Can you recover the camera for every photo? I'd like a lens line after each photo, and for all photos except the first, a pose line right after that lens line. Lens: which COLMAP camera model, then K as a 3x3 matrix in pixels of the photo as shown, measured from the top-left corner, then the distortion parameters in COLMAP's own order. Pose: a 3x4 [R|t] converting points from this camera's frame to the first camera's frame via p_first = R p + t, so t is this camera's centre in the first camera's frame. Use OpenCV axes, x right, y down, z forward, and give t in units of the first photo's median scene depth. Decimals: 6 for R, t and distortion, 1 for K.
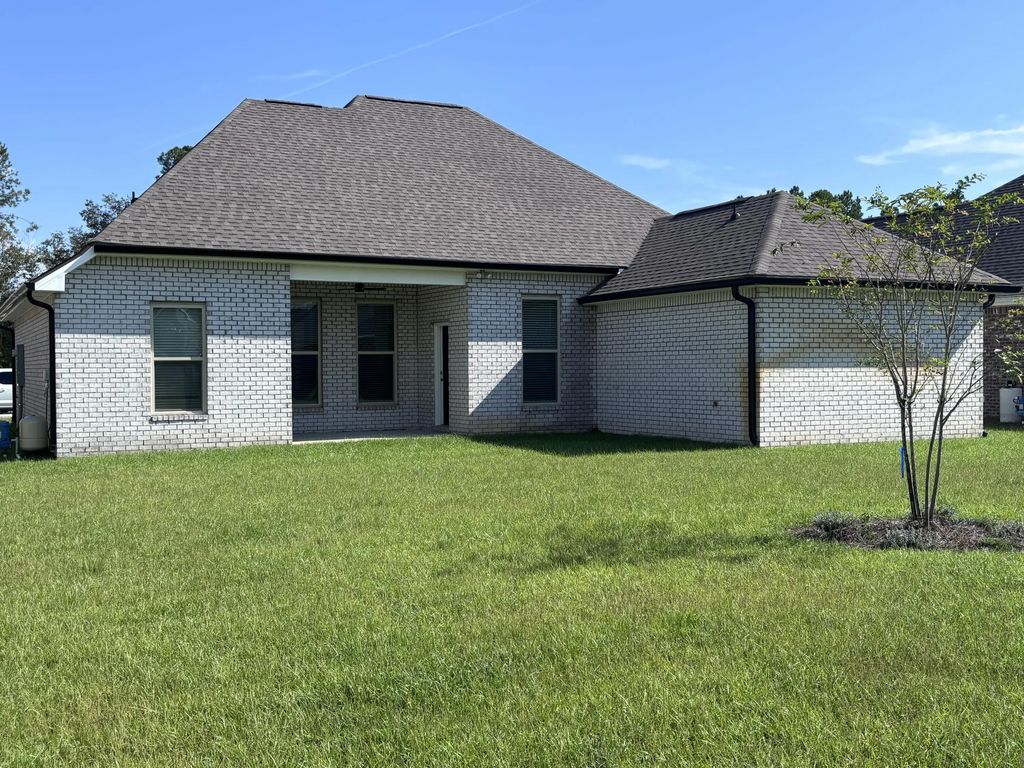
lens RADIAL K [[1129.1, 0, 513.4], [0, 1129.1, 385.3], [0, 0, 1]] dist [0.042500, 0.000000]
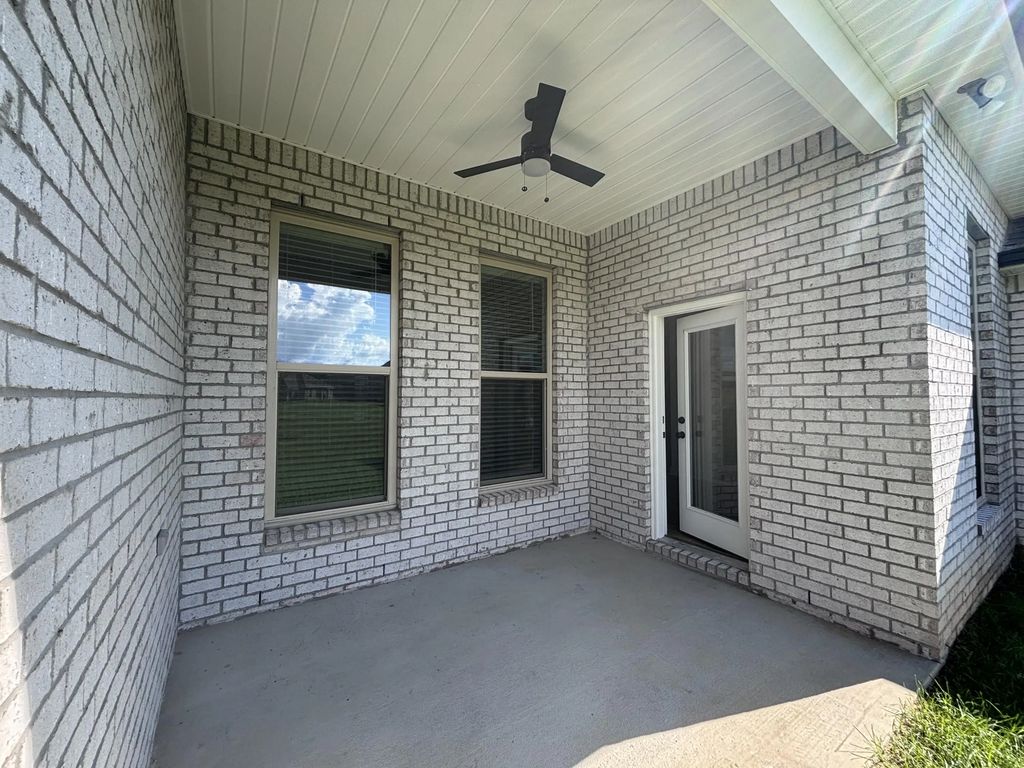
lens RADIAL K [[415.8, 0, 509.3], [0, 415.8, 377.3], [0, 0, 1]] dist [0.000146, 0.000053]
pose [[0.992194, 0.008267, 0.124431, -0.167918], [-0.000009, 0.997805, -0.066218, -0.018961], [-0.124706, 0.065700, 0.990016, 0.958452]]
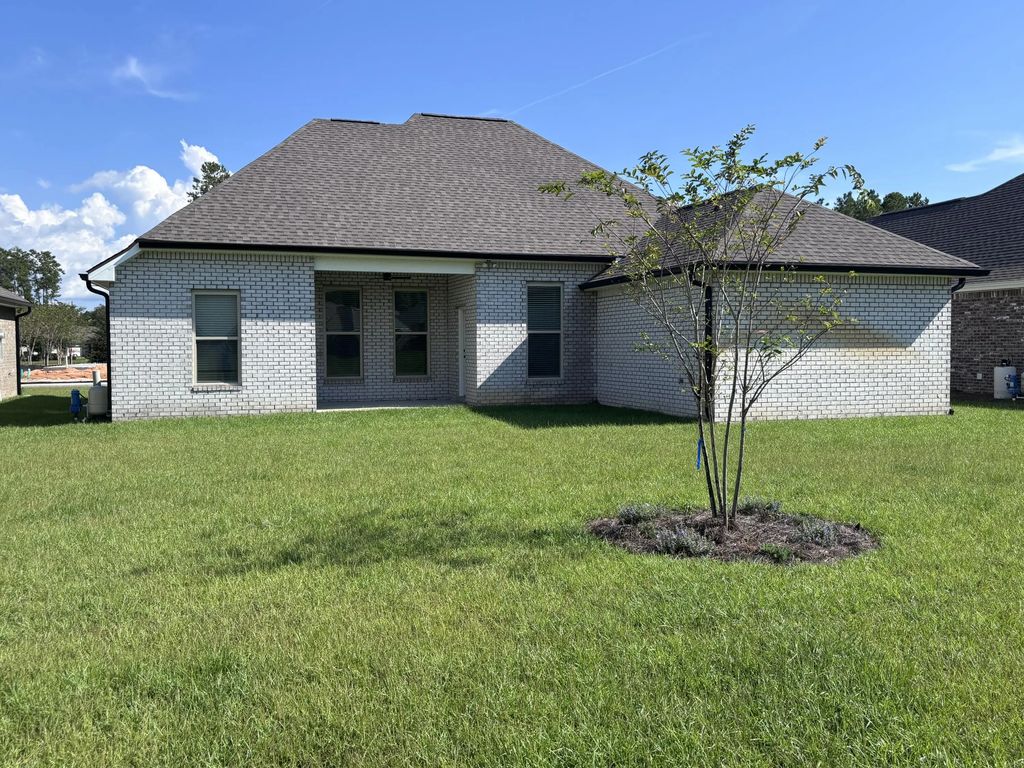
lens RADIAL K [[895.8, 0, 511.9], [0, 895.8, 382.6], [0, 0, 1]] dist [0.014919, 0.036714]
pose [[0.988541, 0.009667, -0.150643, 0.138918], [-0.005470, 0.999586, 0.028251, -0.005166], [0.150854, -0.027103, 0.988185, 0.118575]]
